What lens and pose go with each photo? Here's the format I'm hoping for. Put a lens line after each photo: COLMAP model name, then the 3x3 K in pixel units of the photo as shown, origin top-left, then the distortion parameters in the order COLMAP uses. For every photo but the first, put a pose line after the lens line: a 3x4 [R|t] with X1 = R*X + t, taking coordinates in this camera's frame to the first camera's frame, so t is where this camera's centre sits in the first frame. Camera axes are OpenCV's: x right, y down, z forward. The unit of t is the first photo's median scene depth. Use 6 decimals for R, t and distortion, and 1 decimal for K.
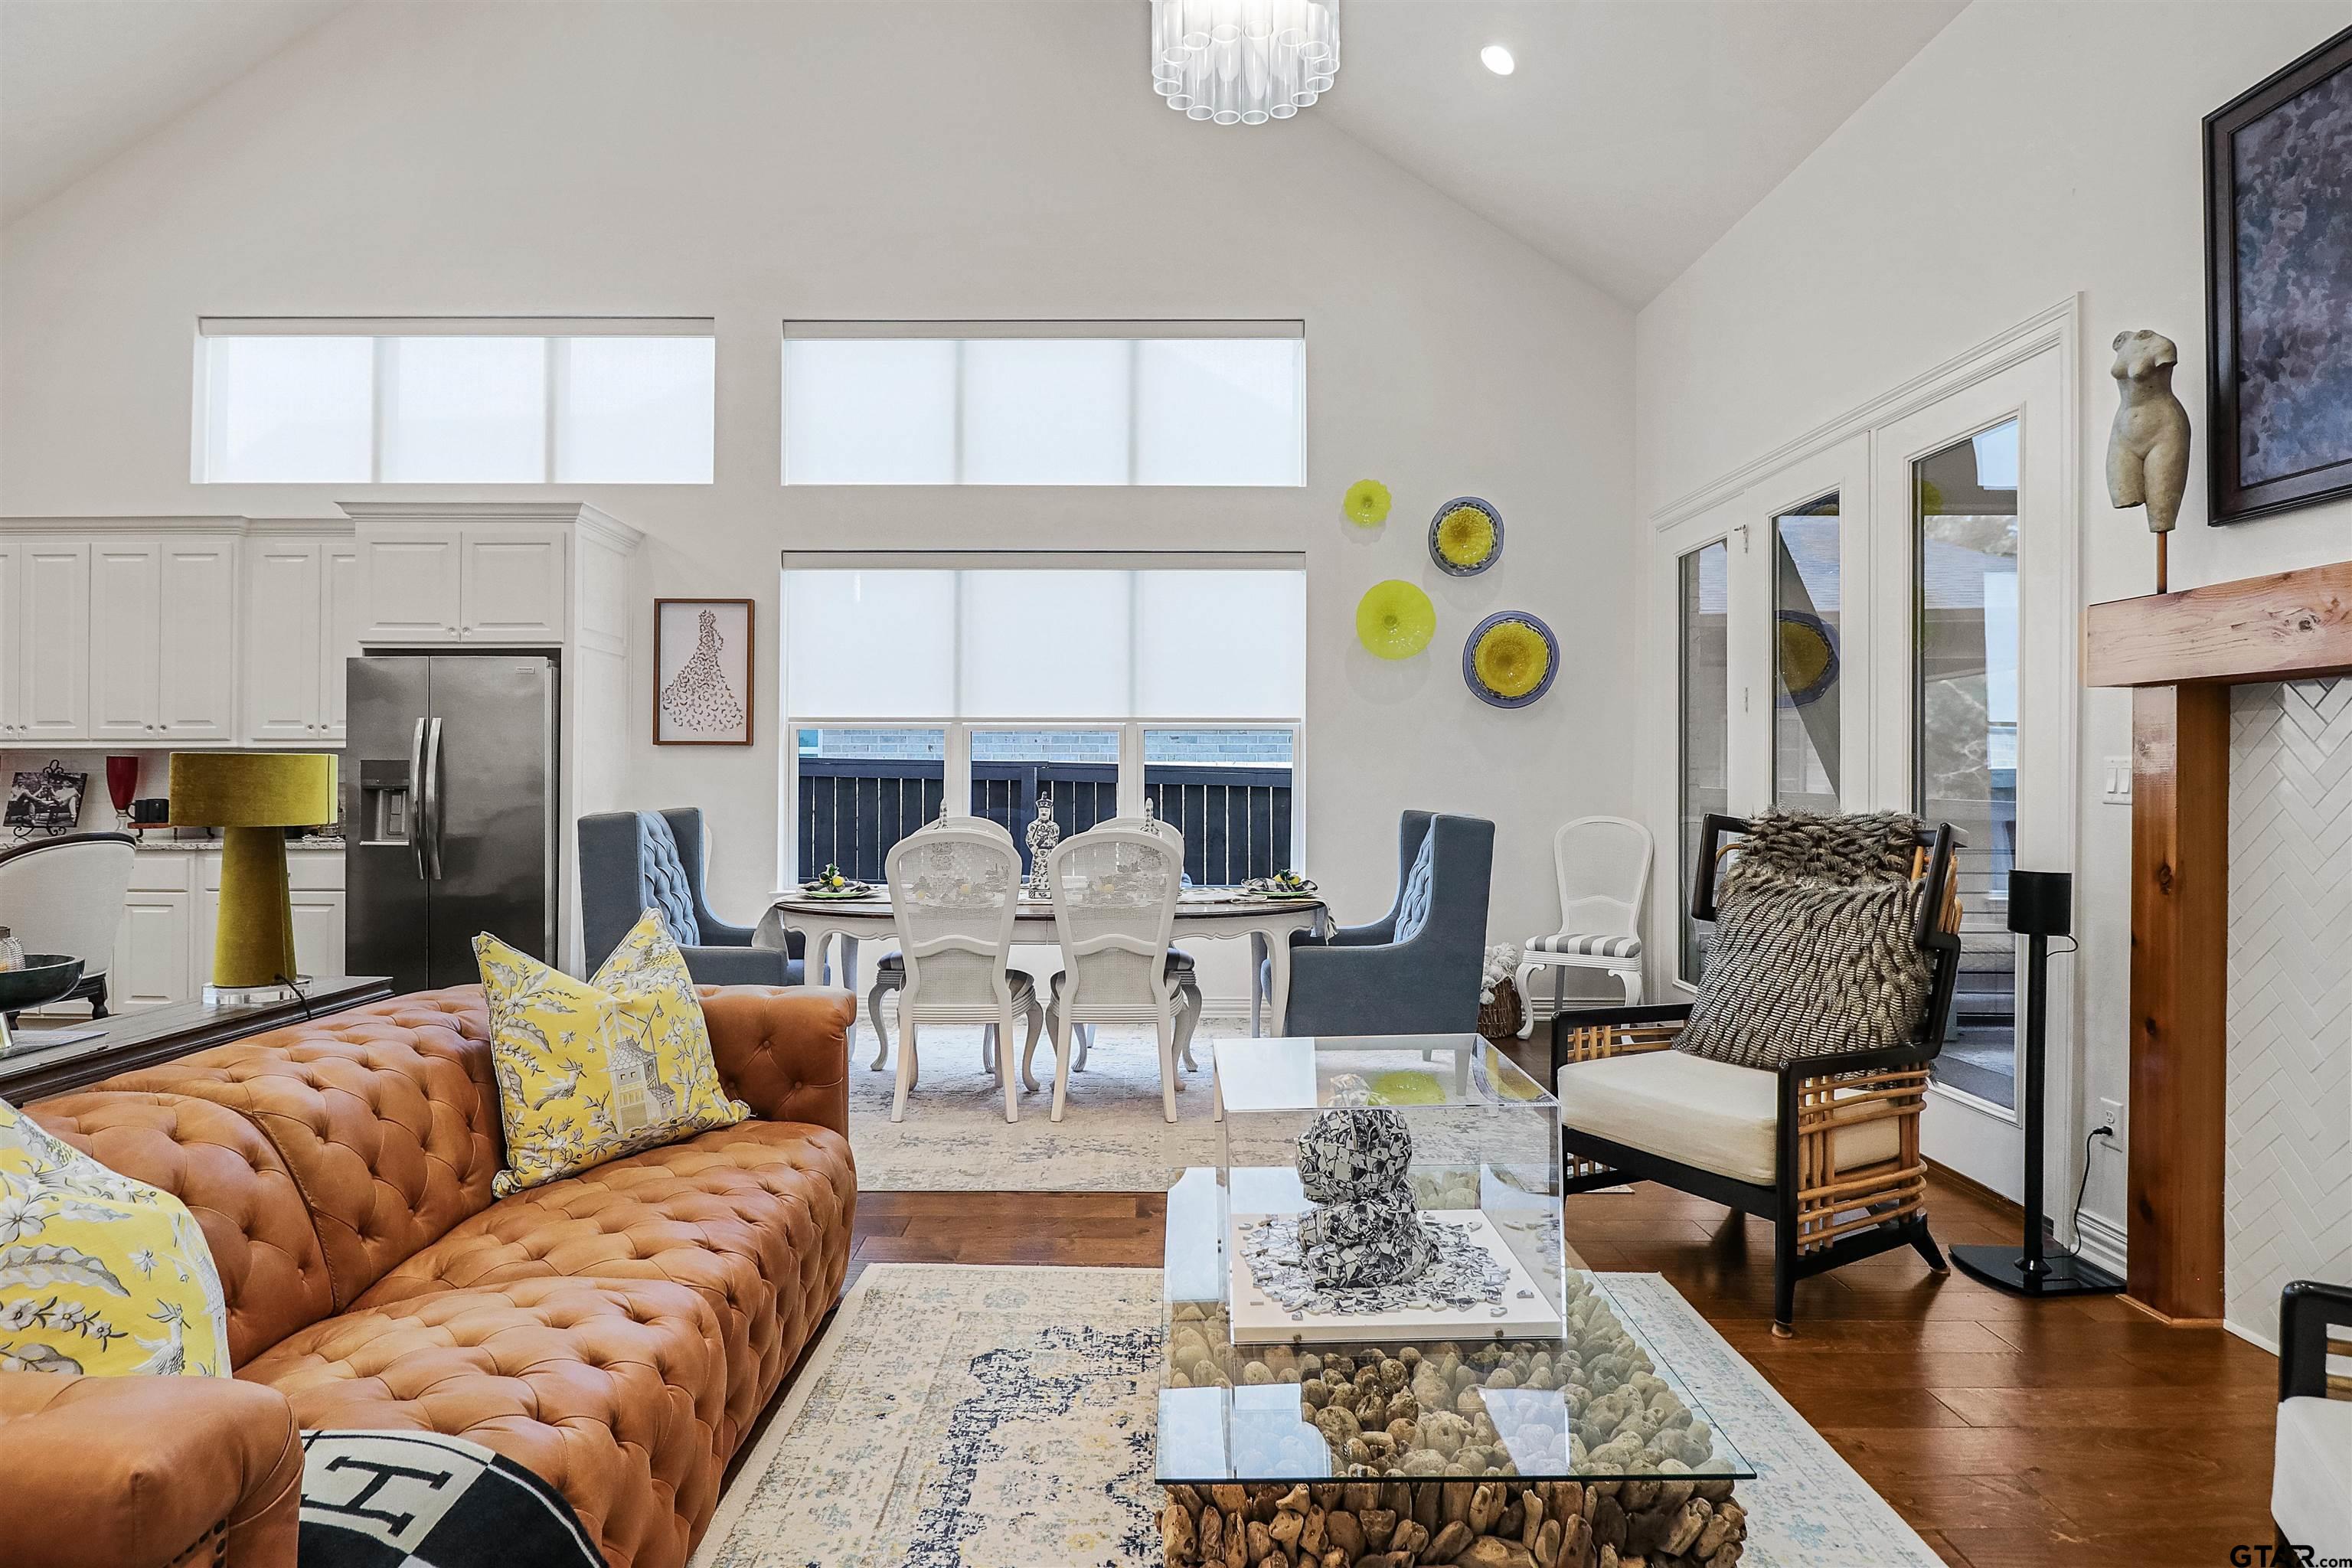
lens RADIAL K [[1298.5, 0, 1143.7], [0, 1298.5, 766.7], [0, 0, 1]] dist [0.008980, -0.014446]
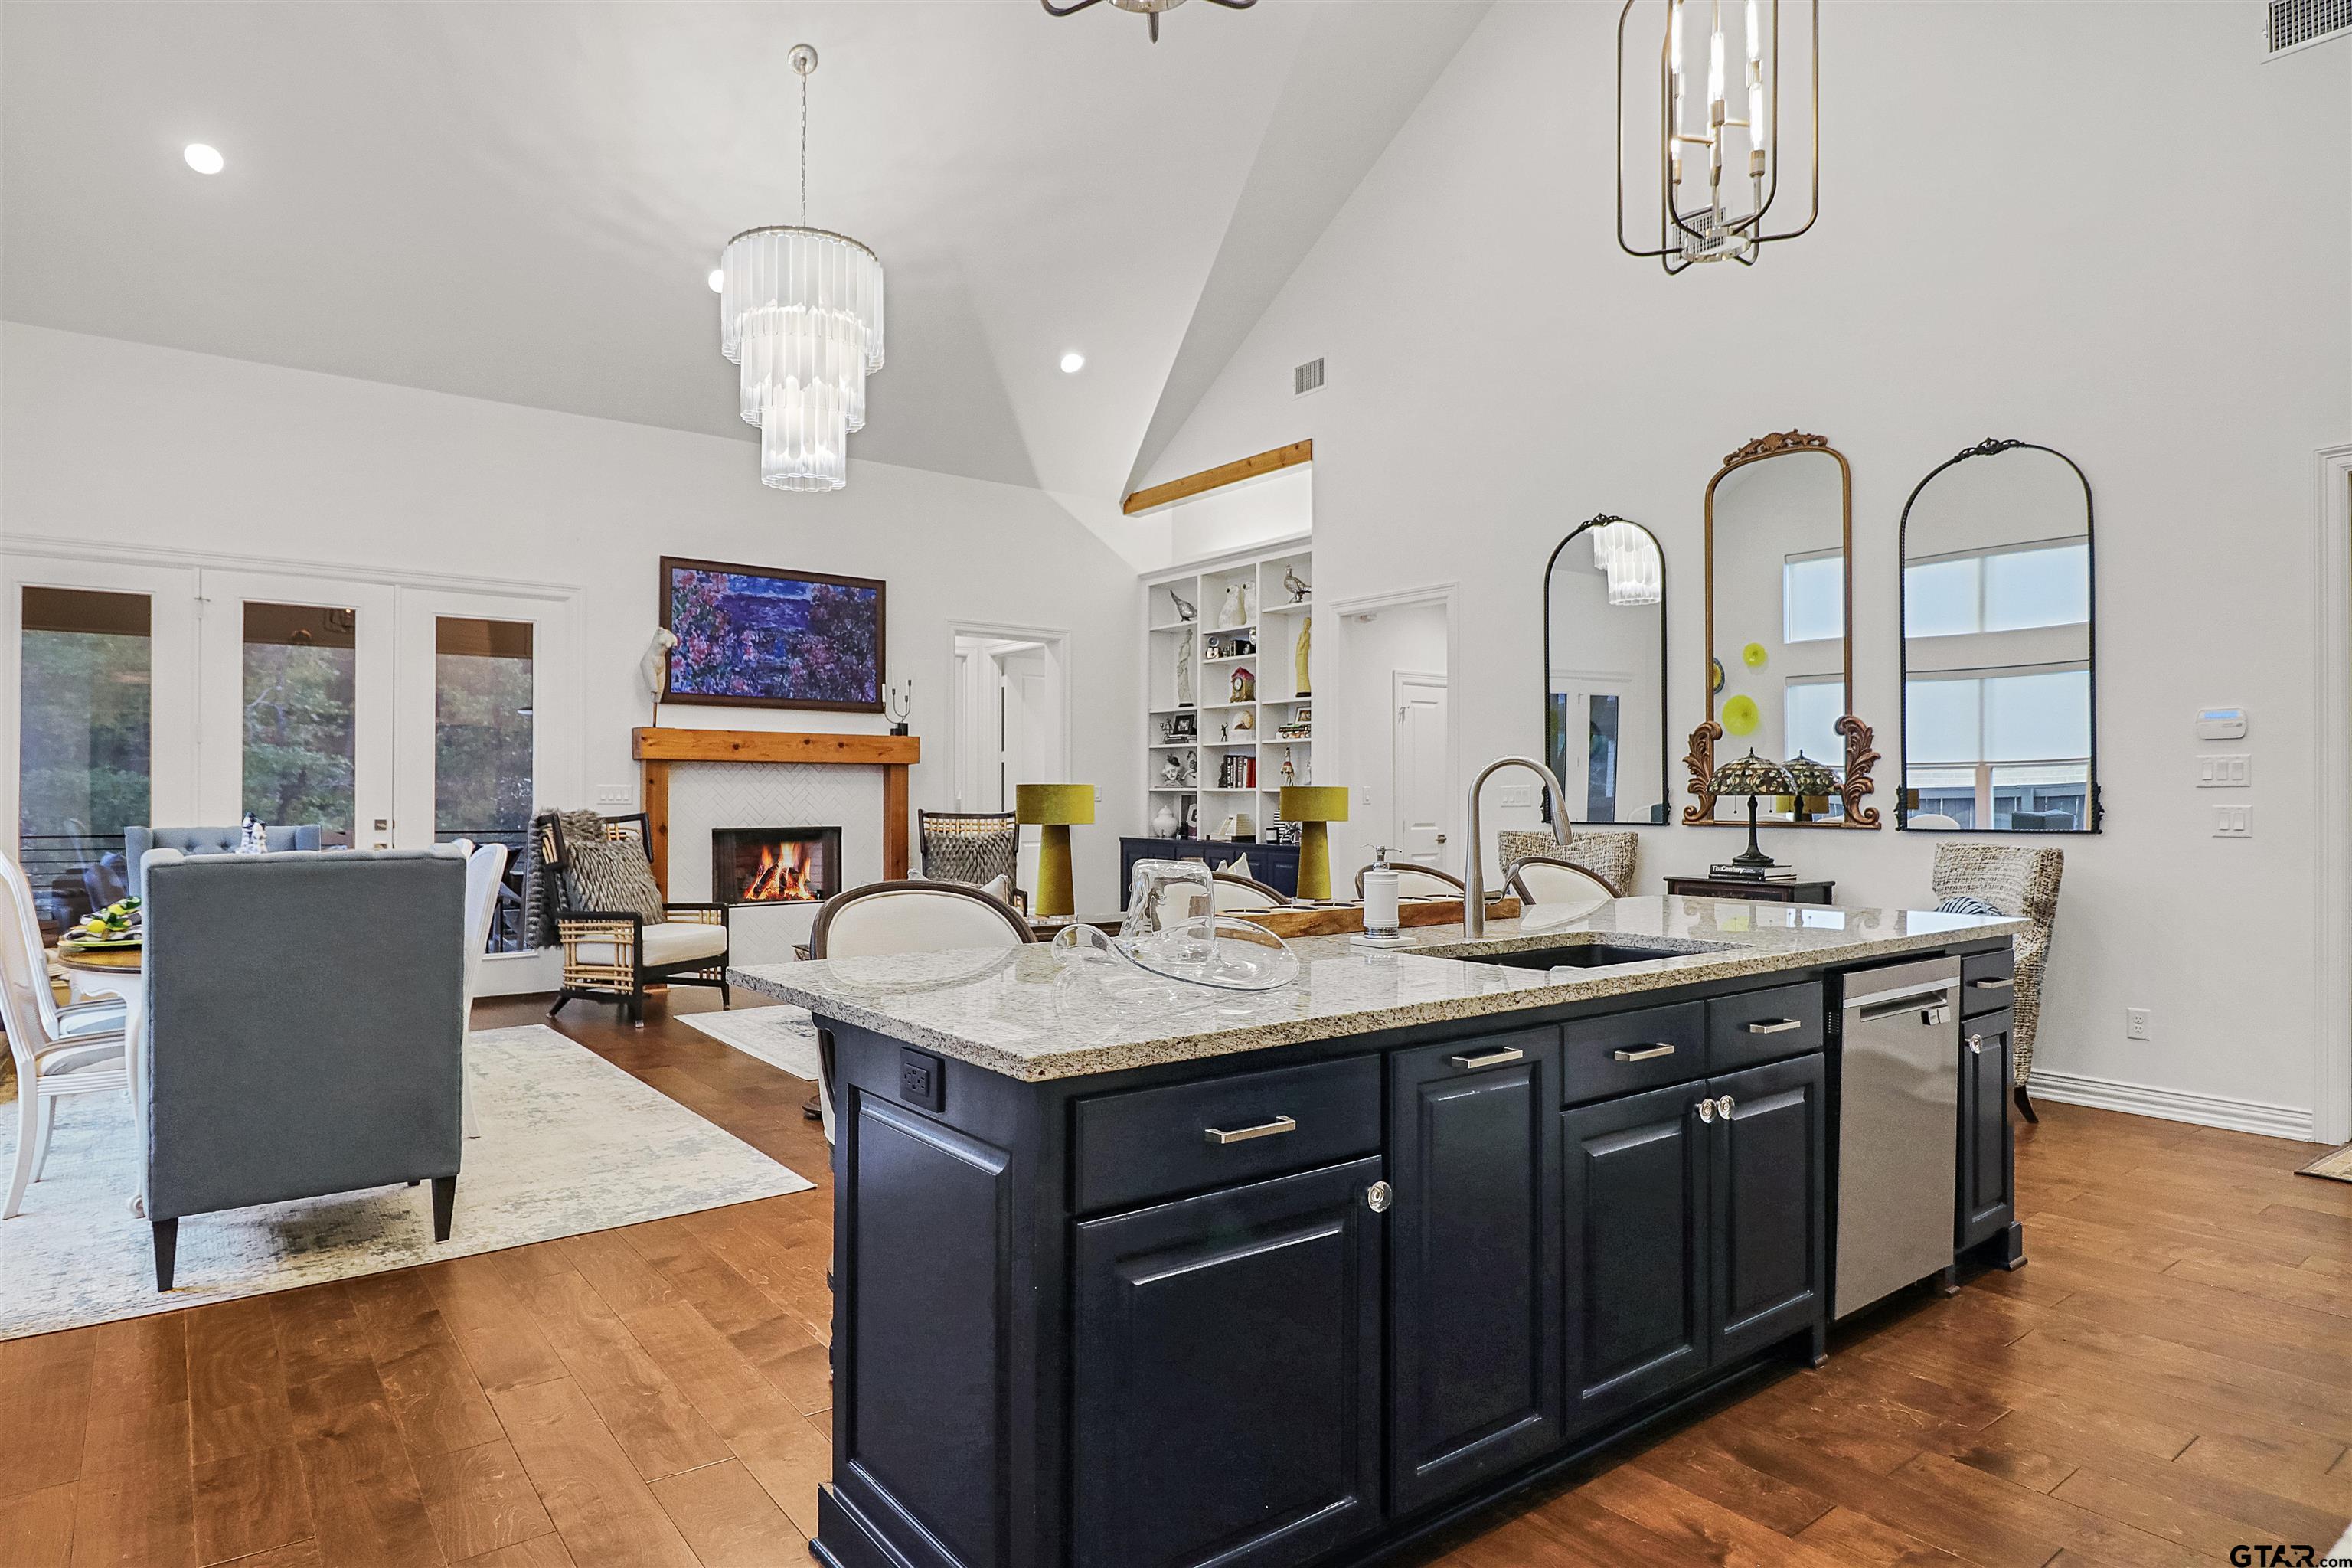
lens RADIAL K [[1298.5, 0, 1146.3], [0, 1298.5, 798.3], [0, 0, 1]] dist [0.008980, -0.014446]
pose [[-0.606768, -0.006653, 0.794851, -0.976765], [-0.009262, 0.999956, 0.001300, 0.002658], [-0.794825, -0.006573, -0.606803, 0.897010]]
